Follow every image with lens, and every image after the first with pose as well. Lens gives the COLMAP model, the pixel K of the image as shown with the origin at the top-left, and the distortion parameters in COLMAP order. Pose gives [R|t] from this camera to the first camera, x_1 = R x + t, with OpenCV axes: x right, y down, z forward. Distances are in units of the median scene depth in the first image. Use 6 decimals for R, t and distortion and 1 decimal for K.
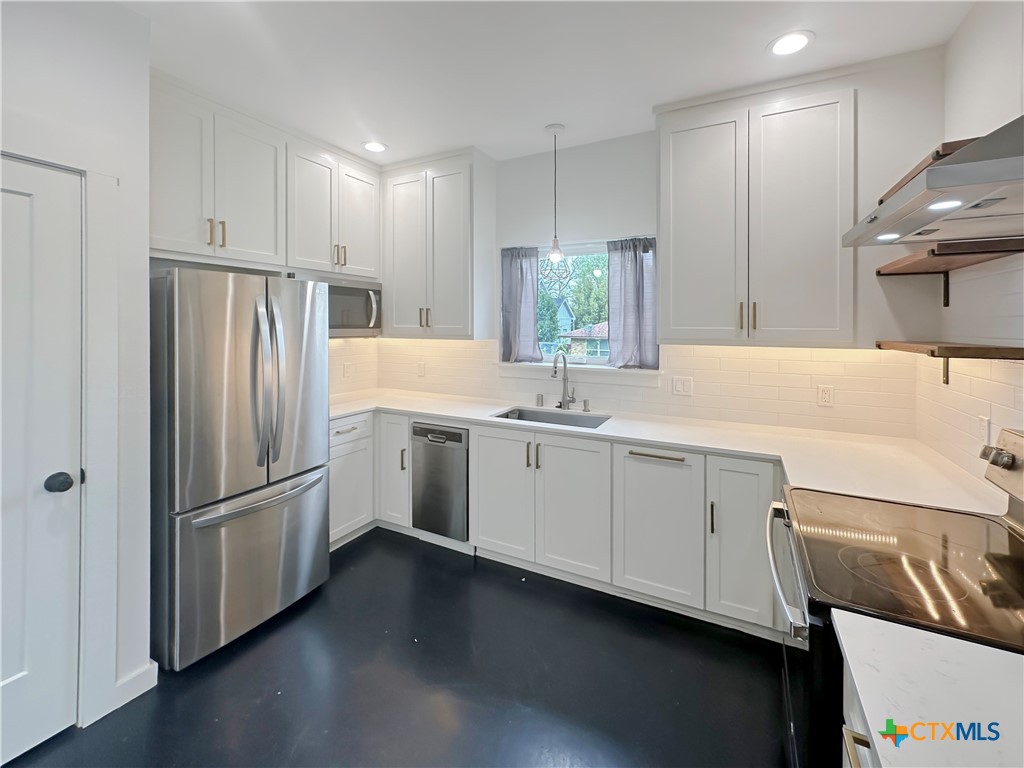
lens RADIAL K [[417.2, 0, 529.5], [0, 417.2, 326.4], [0, 0, 1]] dist [-0.002385, 0.000286]
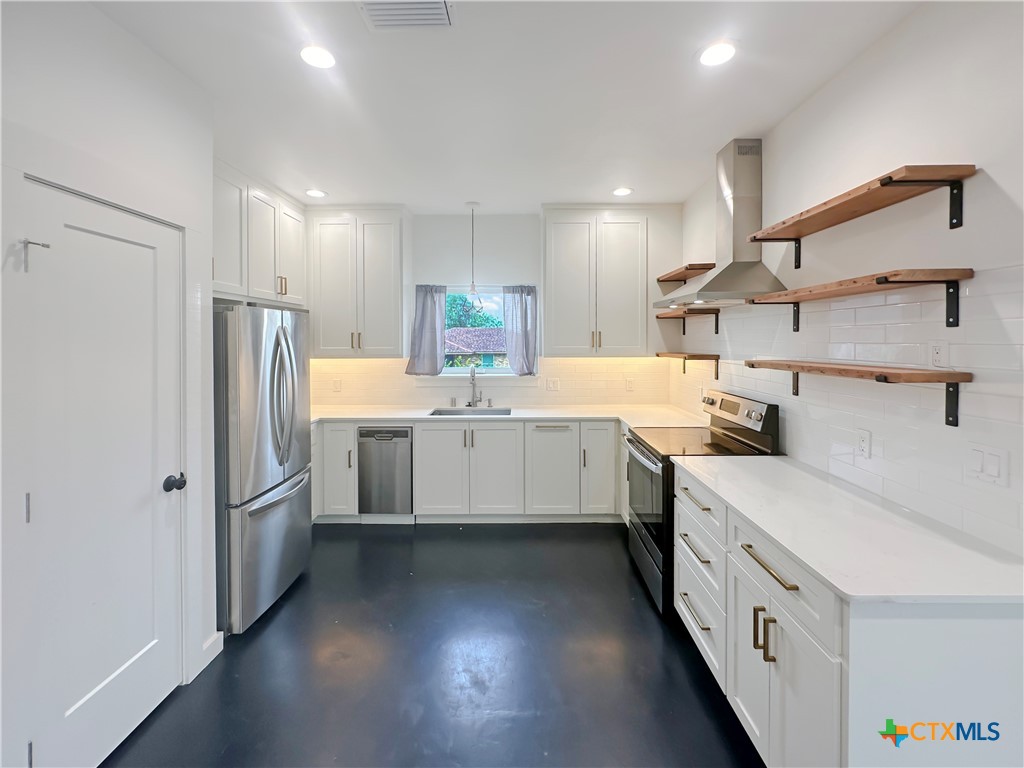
lens RADIAL K [[417.2, 0, 510.9], [0, 417.2, 342.8], [0, 0, 1]] dist [-0.002385, 0.000286]
pose [[0.896750, -0.011834, 0.442380, -0.444536], [0.010079, 0.999929, 0.006318, -0.020401], [-0.442423, -0.001207, 0.896806, -0.303589]]
